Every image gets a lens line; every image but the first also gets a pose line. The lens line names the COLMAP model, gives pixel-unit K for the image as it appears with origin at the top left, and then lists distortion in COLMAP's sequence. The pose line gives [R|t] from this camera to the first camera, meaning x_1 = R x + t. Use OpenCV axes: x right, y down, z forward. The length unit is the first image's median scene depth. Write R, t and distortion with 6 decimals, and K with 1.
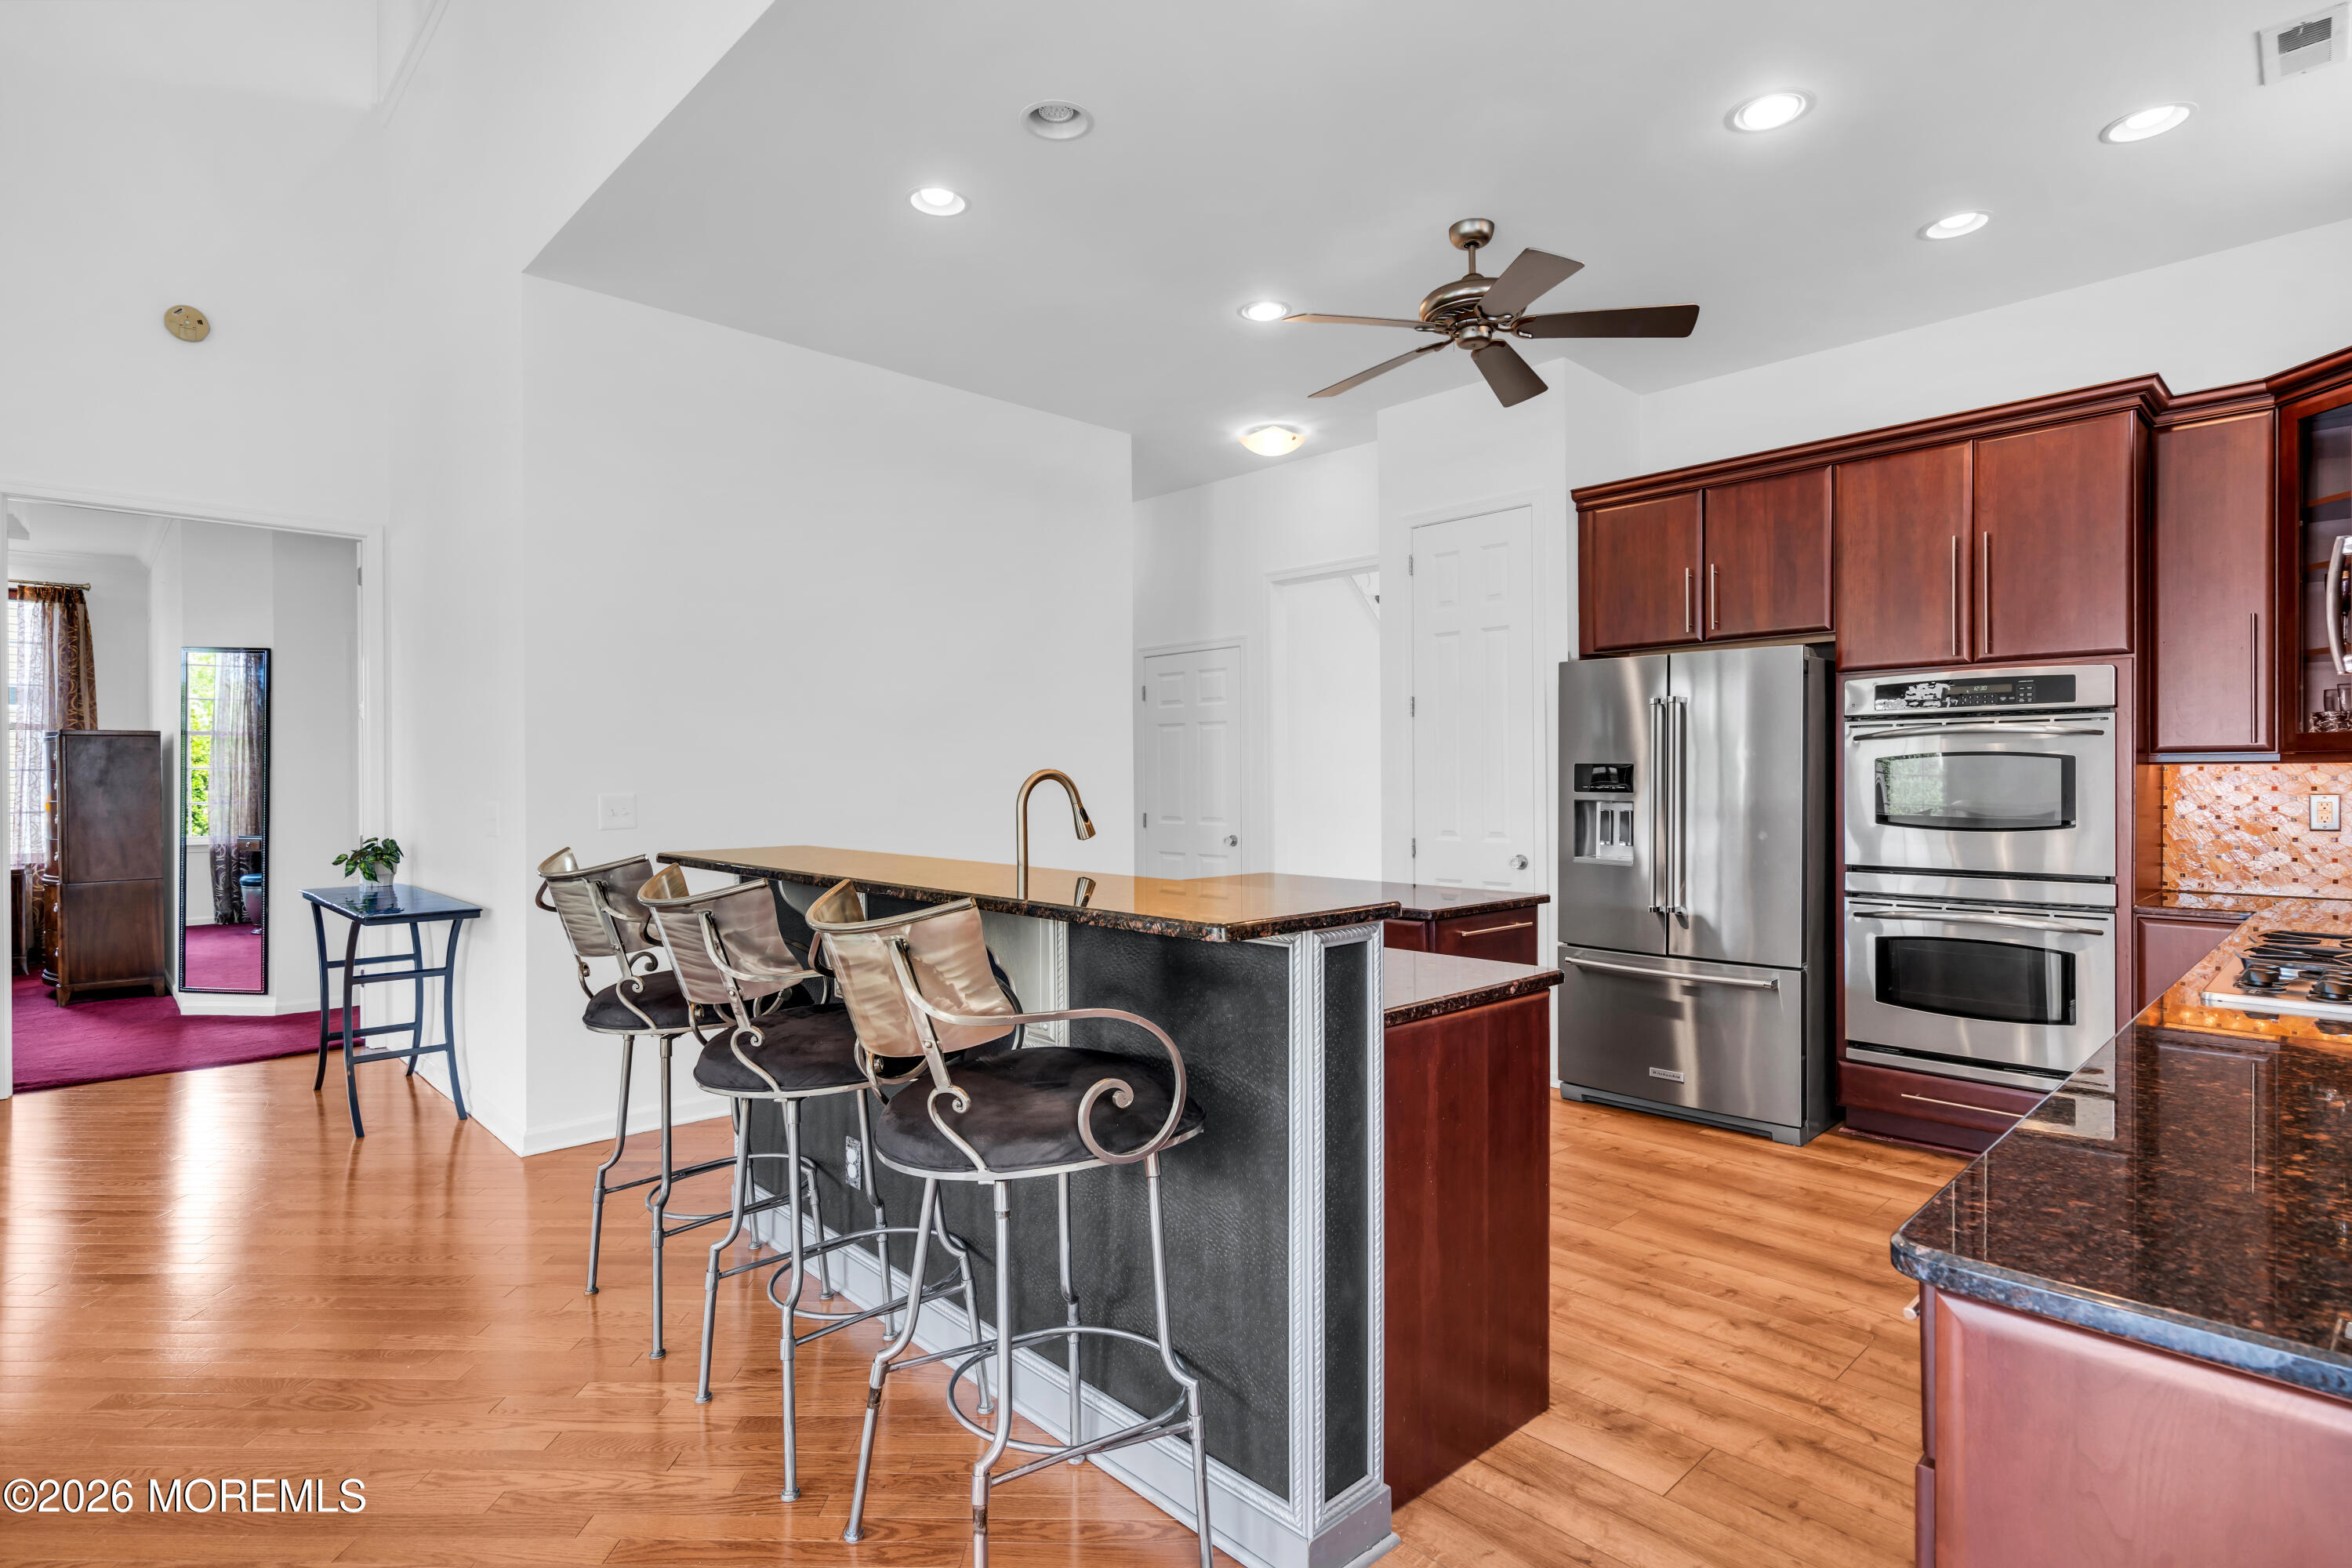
lens RADIAL K [[1159.2, 0, 1176.0], [0, 1159.2, 784.0], [0, 0, 1]] dist [0.002412, 0.001960]
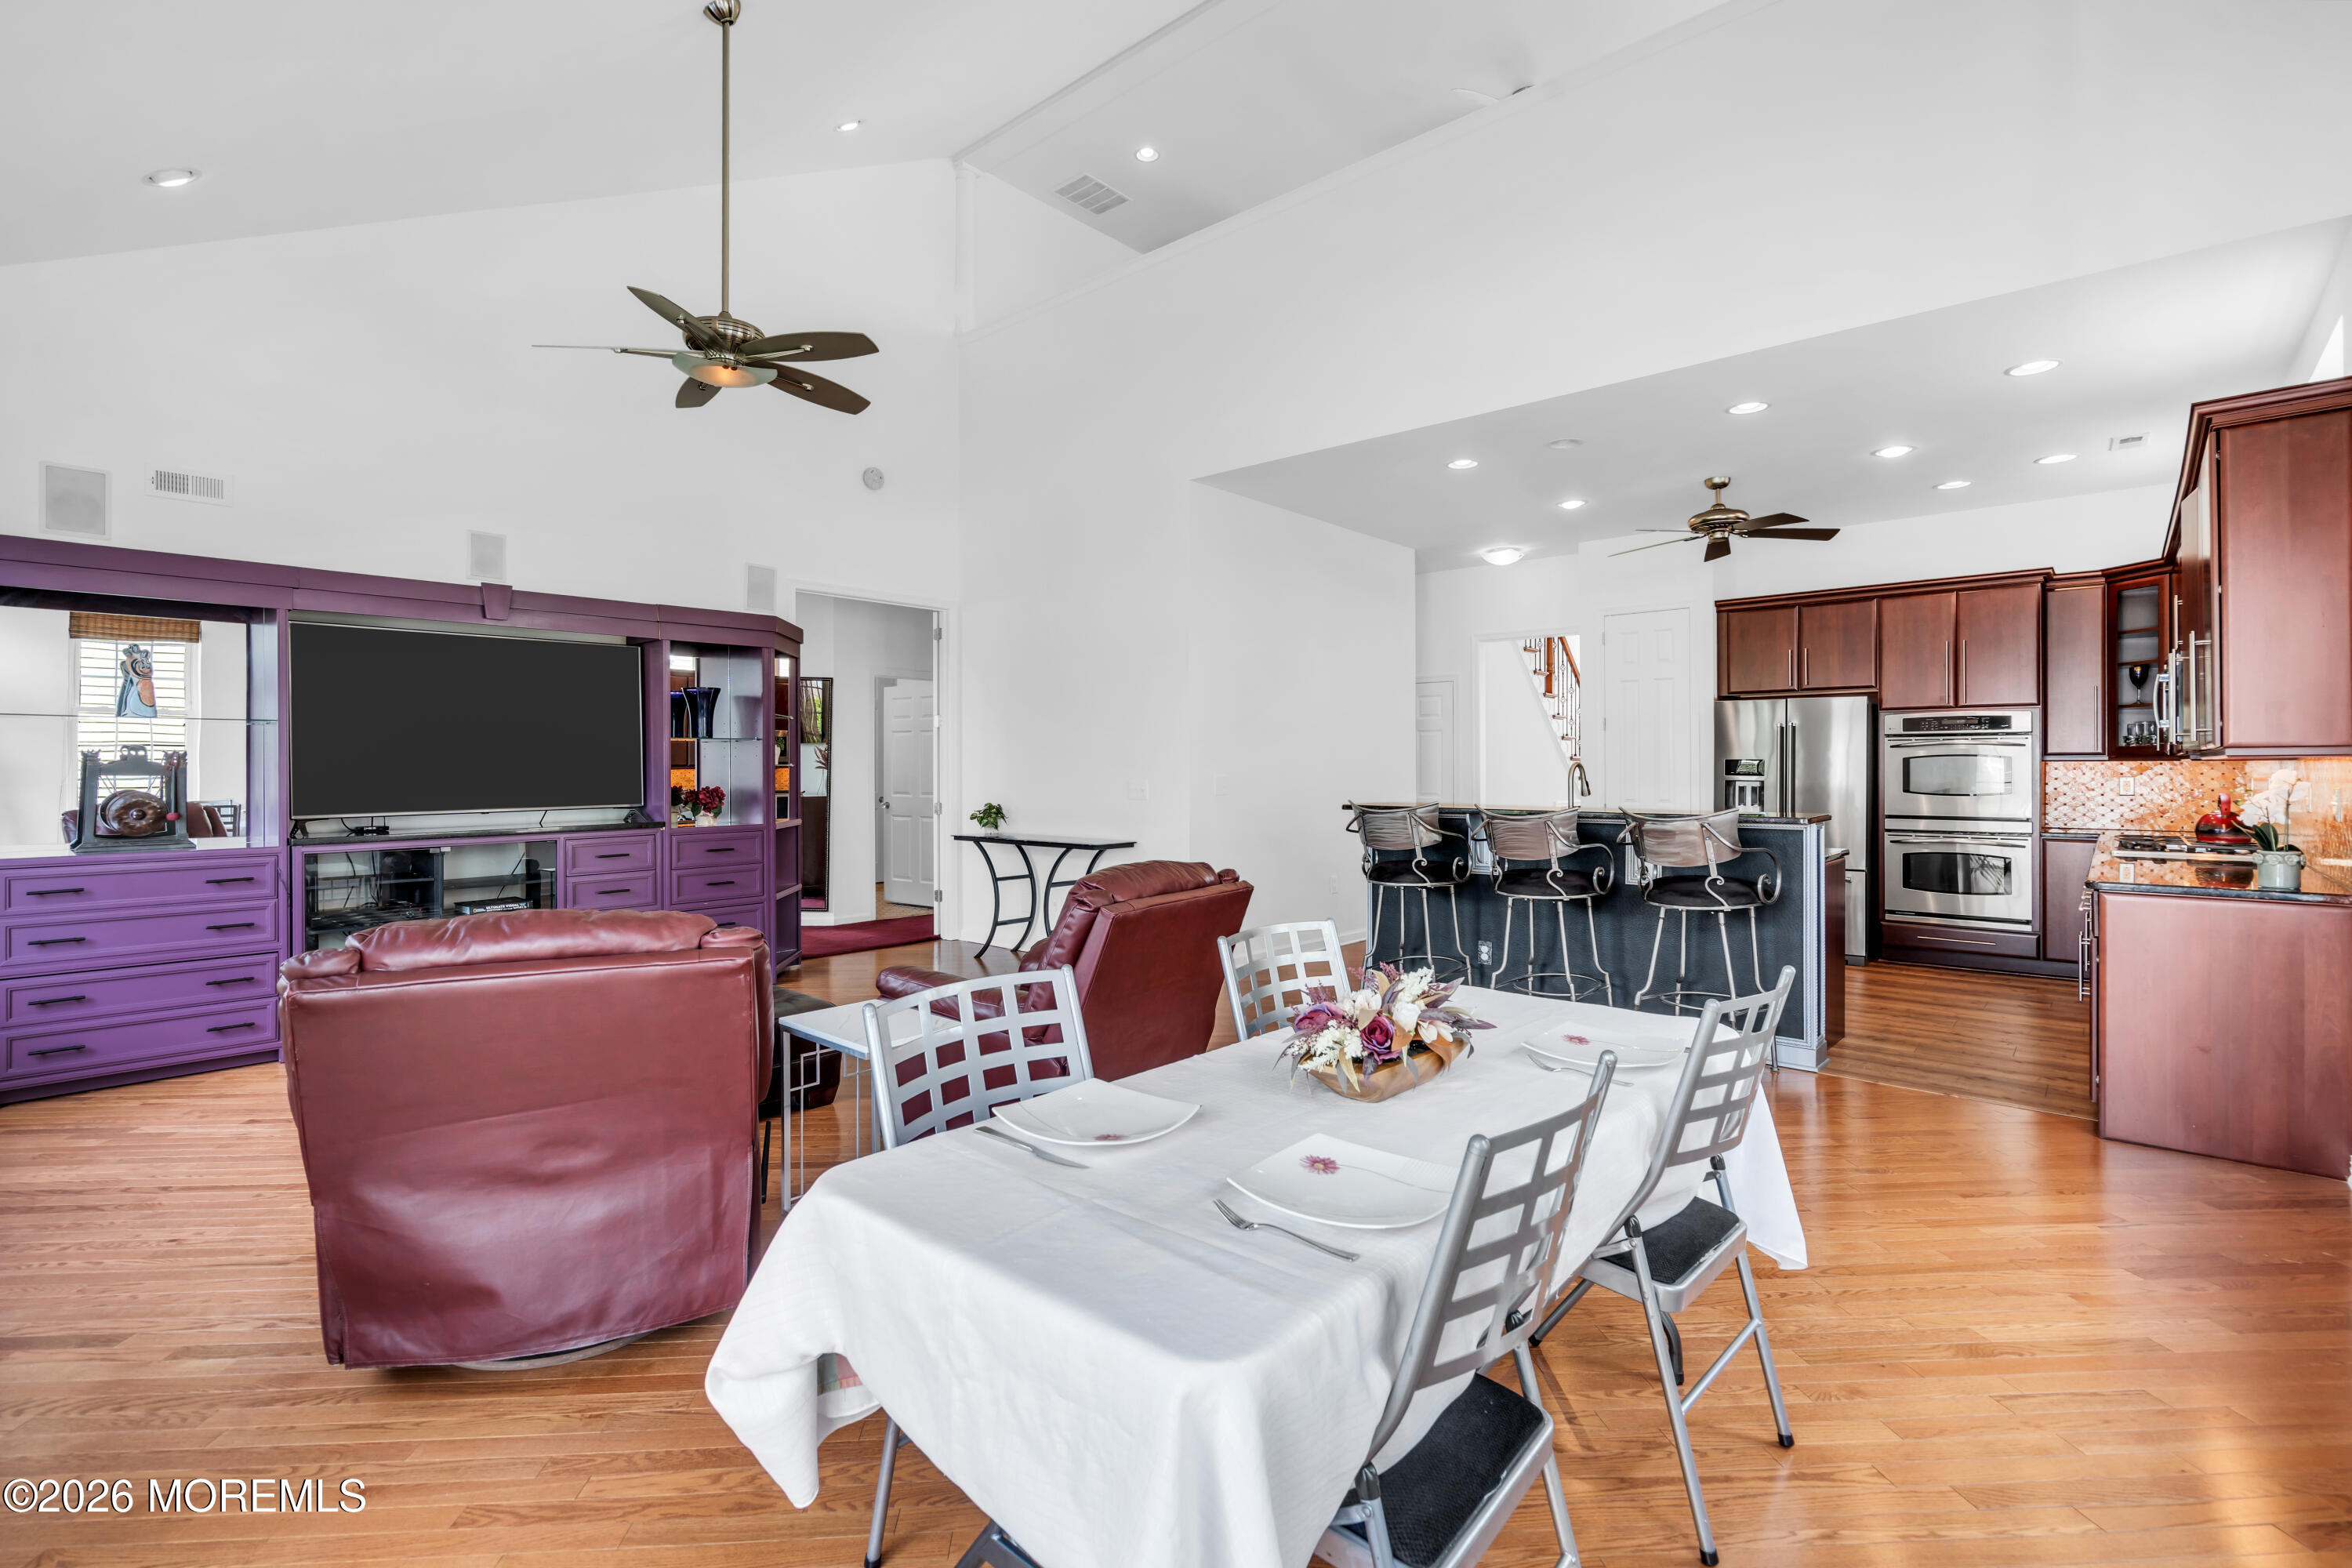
lens RADIAL K [[1069.2, 0, 1159.1], [0, 1069.2, 772.4], [0, 0, 1]] dist [-0.001467, 0.000093]
pose [[0.996659, 0.002428, 0.081641, -0.728959], [-0.002460, 0.999997, 0.000296, 0.004226], [-0.081640, -0.000496, 0.996662, -0.614792]]
